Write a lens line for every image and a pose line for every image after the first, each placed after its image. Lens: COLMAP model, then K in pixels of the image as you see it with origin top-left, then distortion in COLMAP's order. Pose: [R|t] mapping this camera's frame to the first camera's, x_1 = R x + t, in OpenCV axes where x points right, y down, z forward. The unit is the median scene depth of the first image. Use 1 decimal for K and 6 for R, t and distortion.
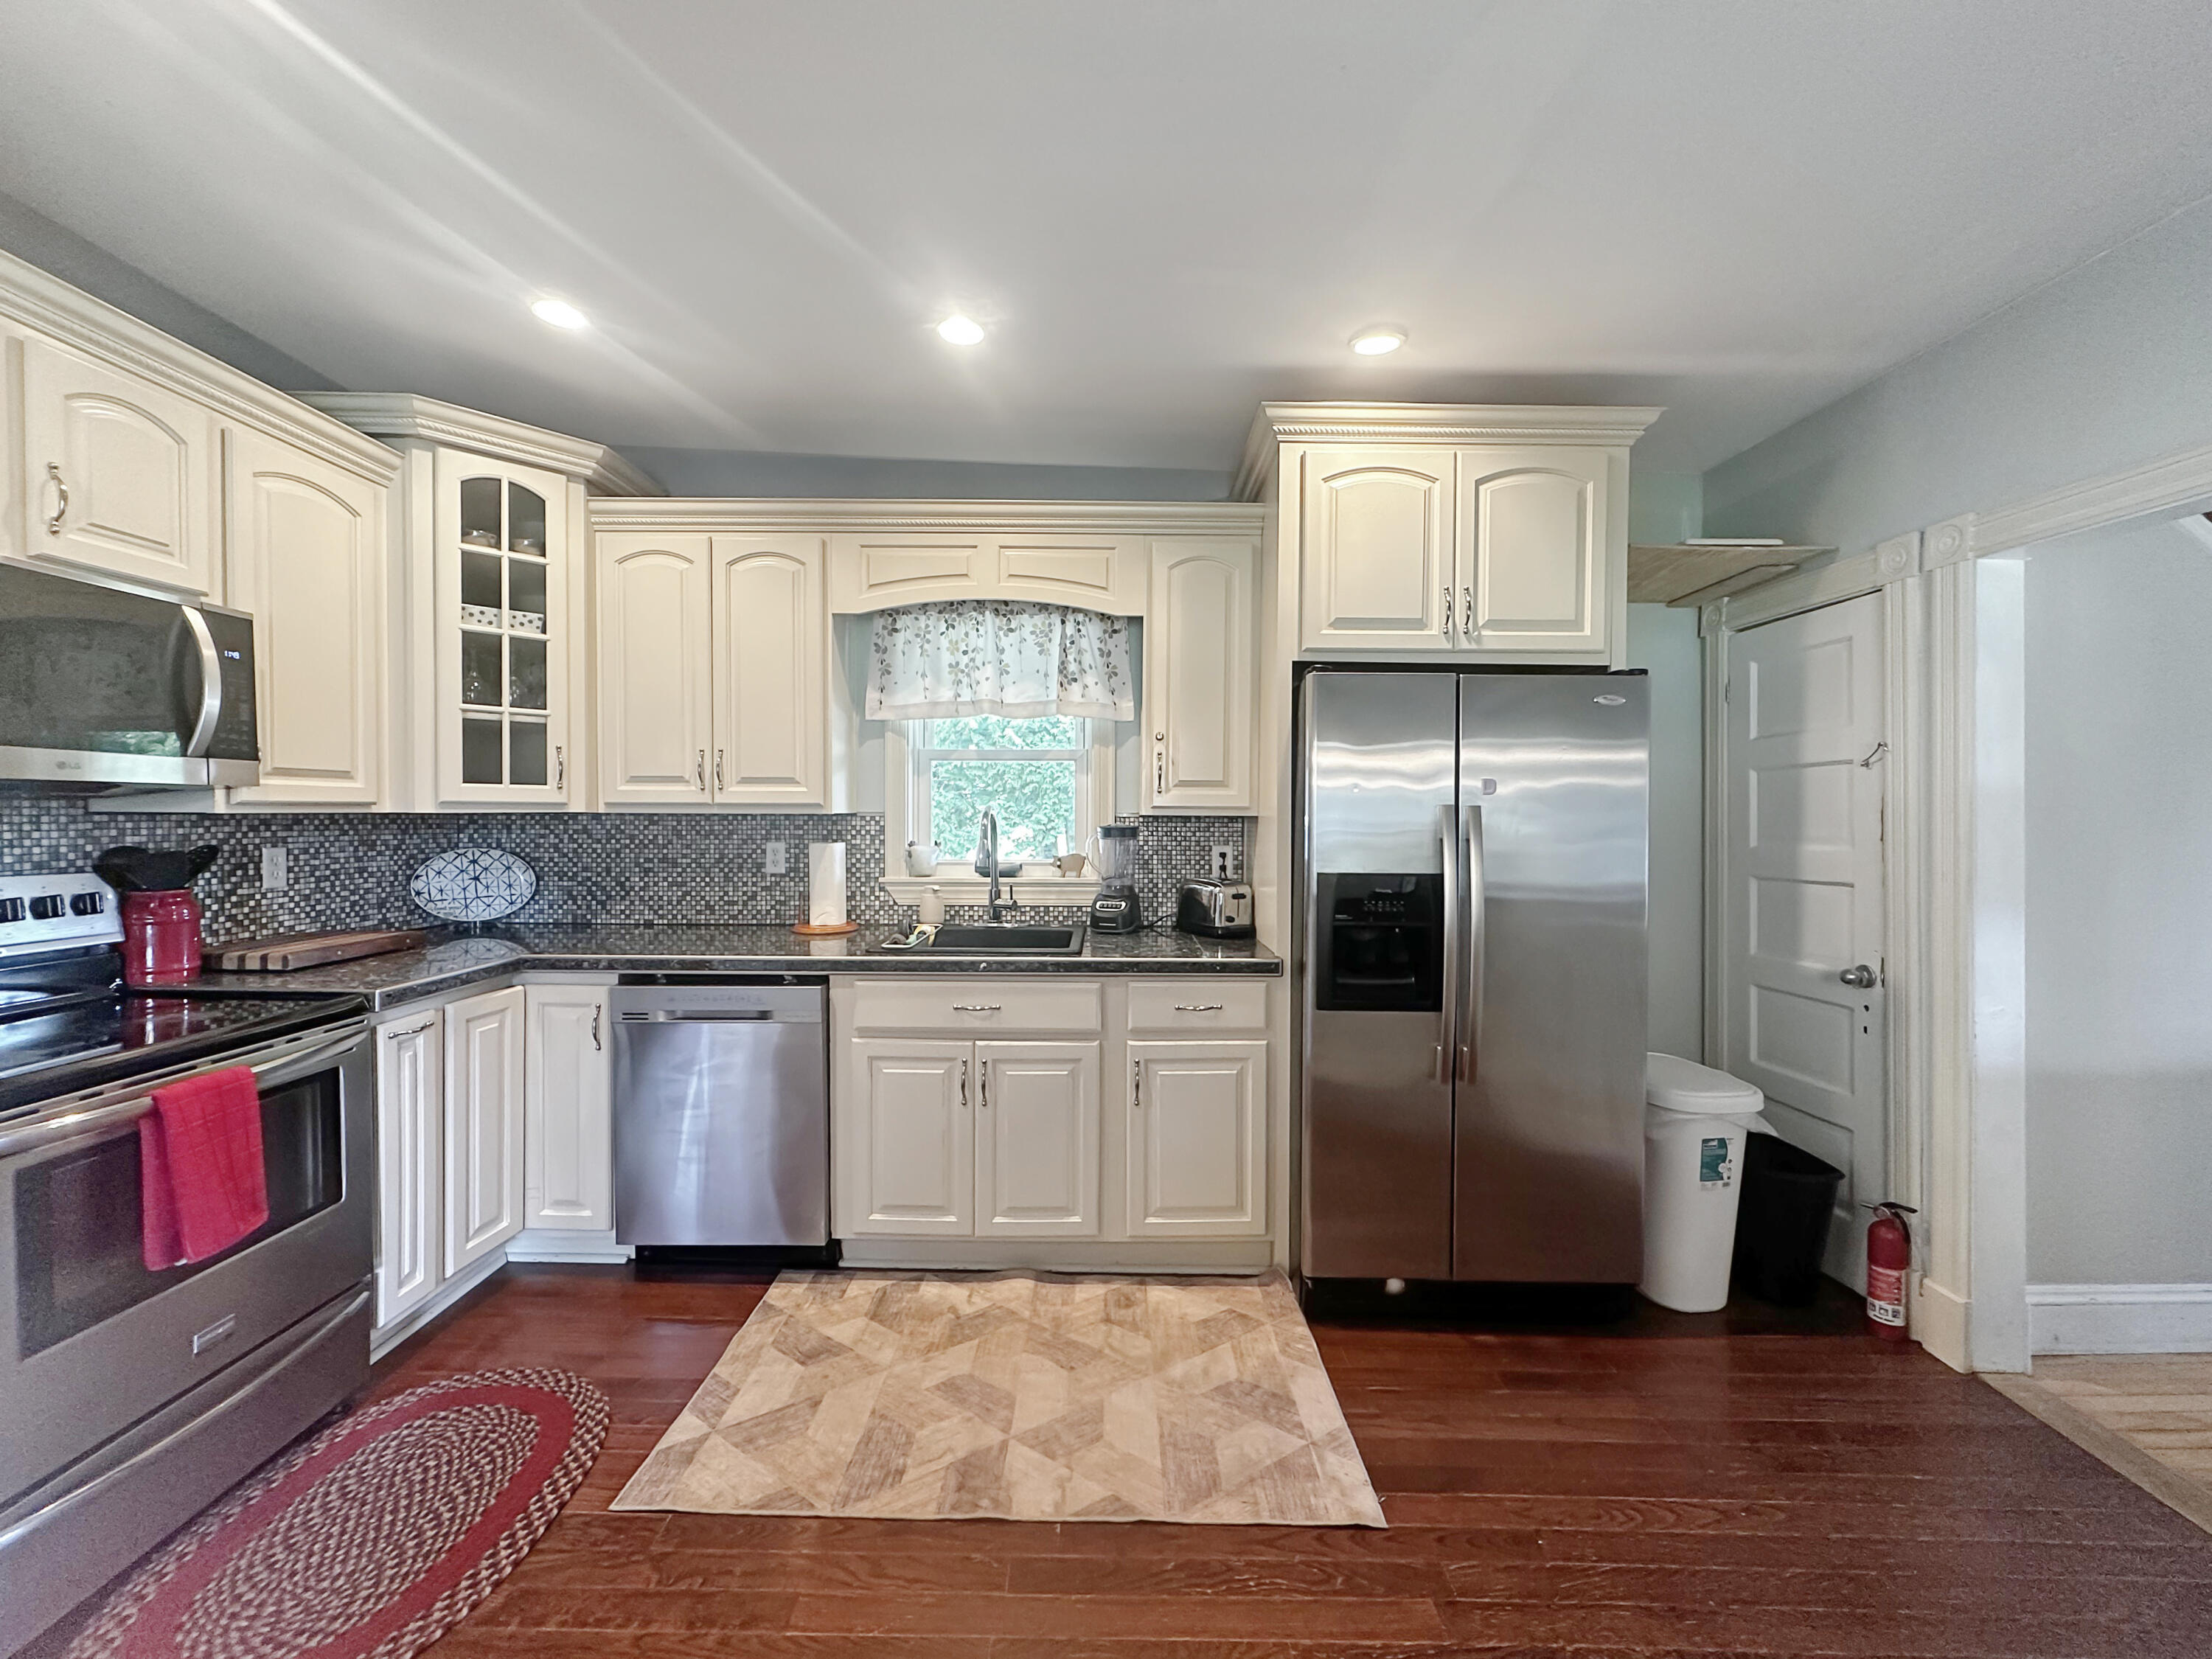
lens RADIAL K [[892.9, 0, 1098.0], [0, 892.9, 833.8], [0, 0, 1]] dist [0.000133, -0.000078]
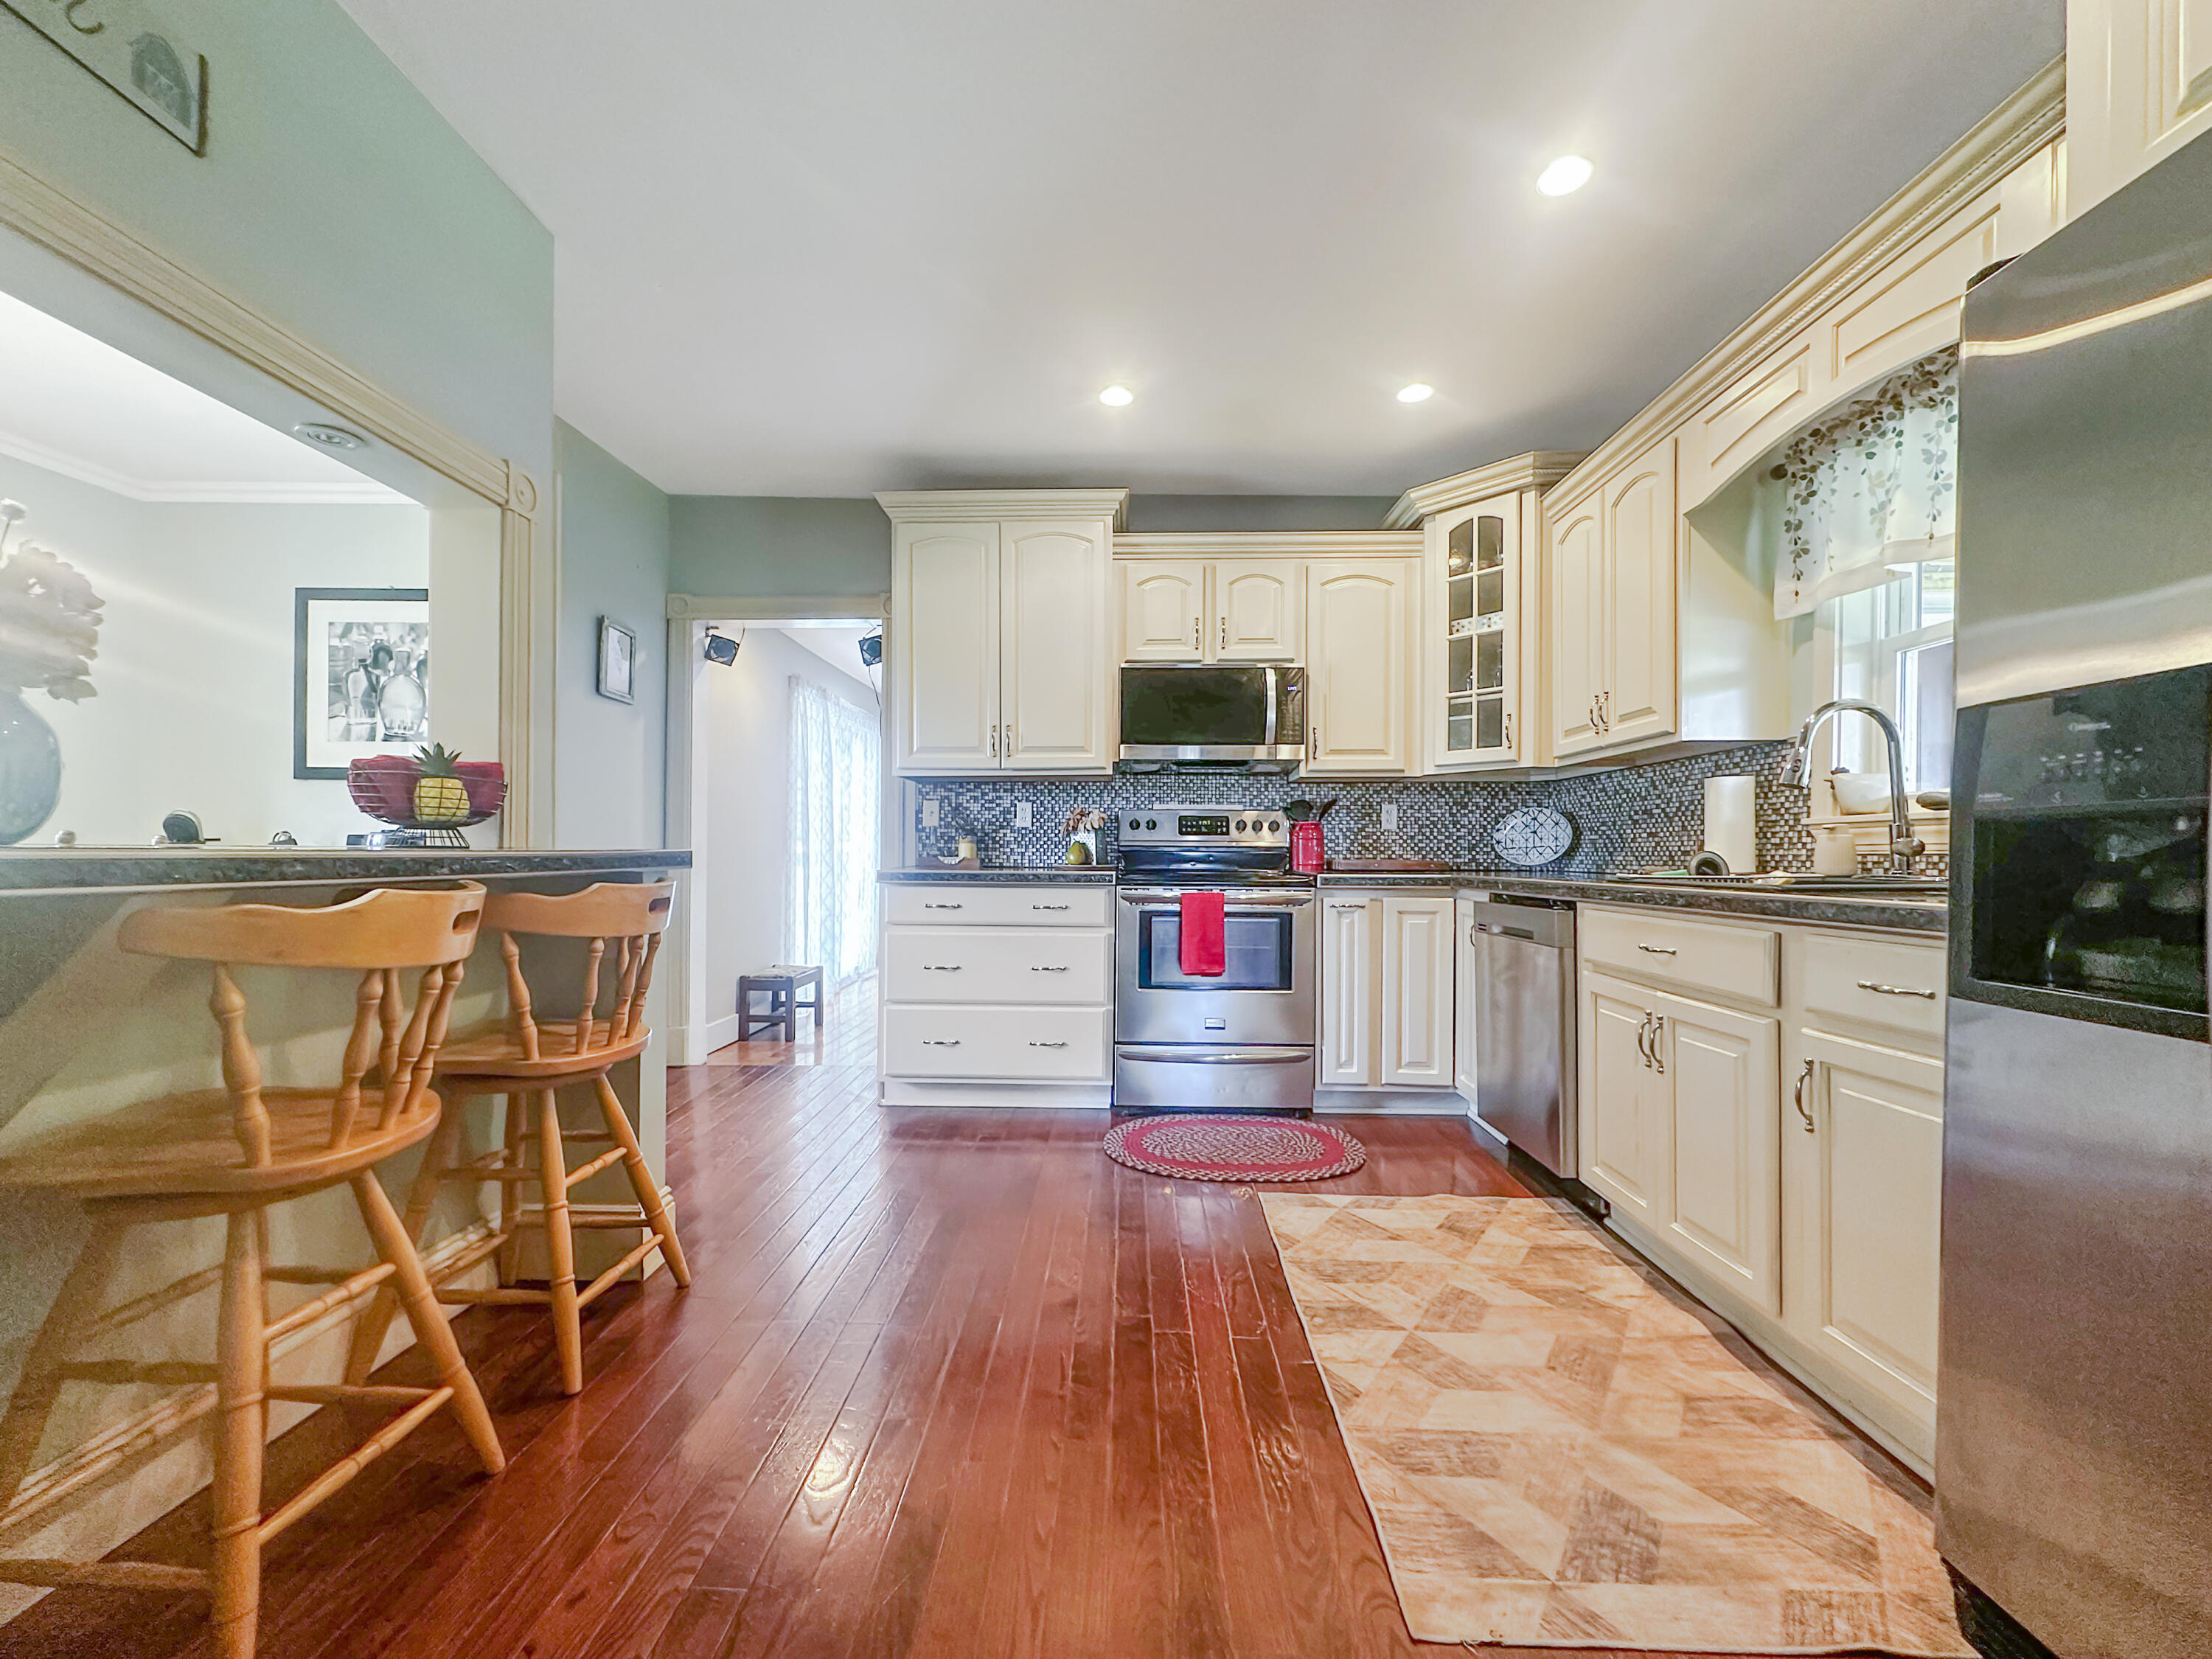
lens RADIAL K [[877.2, 0, 1095.0], [0, 877.2, 858.8], [0, 0, 1]] dist [-0.000088, 0.000099]
pose [[-0.027232, 0.000809, -0.999629, 0.671128], [-0.027671, 0.999616, 0.001562, 0.125231], [0.999246, 0.027703, -0.027200, 0.509157]]
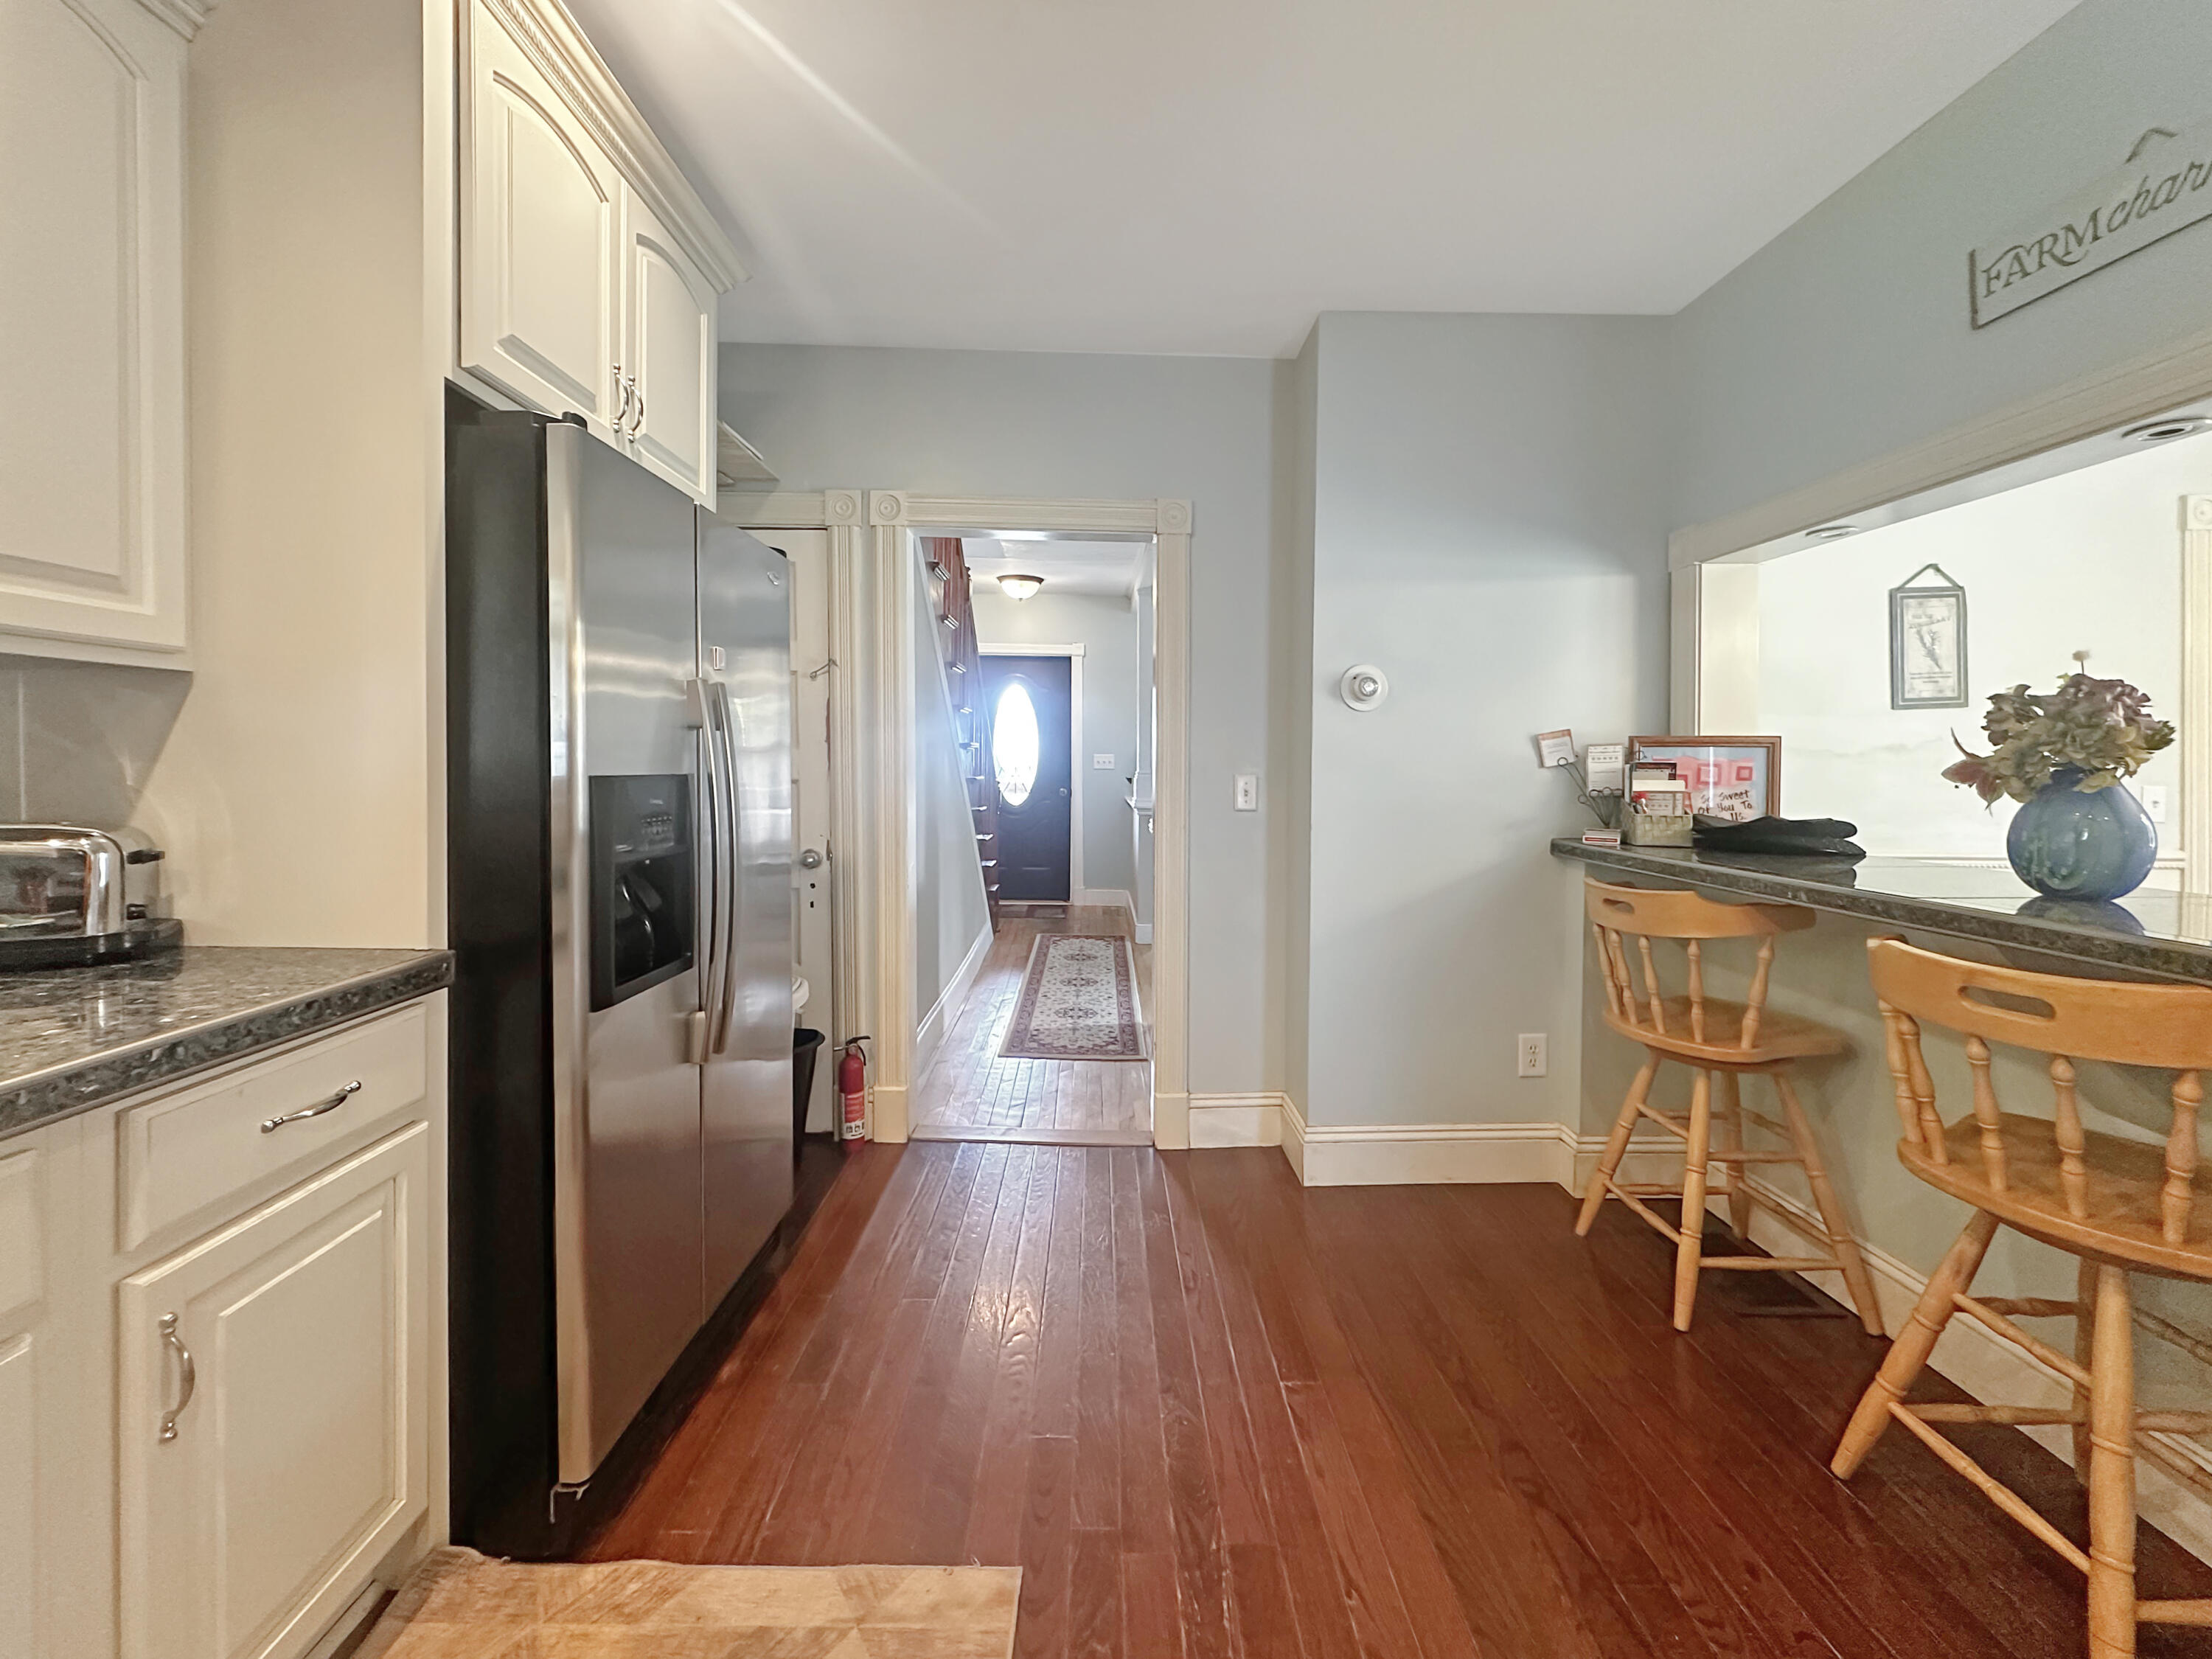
lens RADIAL K [[899.5, 0, 1107.0], [0, 899.5, 786.8], [0, 0, 1]] dist [-0.000902, -0.000128]
pose [[-0.019466, -0.028565, 0.999402, -0.313524], [0.007570, 0.999559, 0.028717, 0.034344], [-0.999782, 0.008124, -0.019241, 0.627647]]
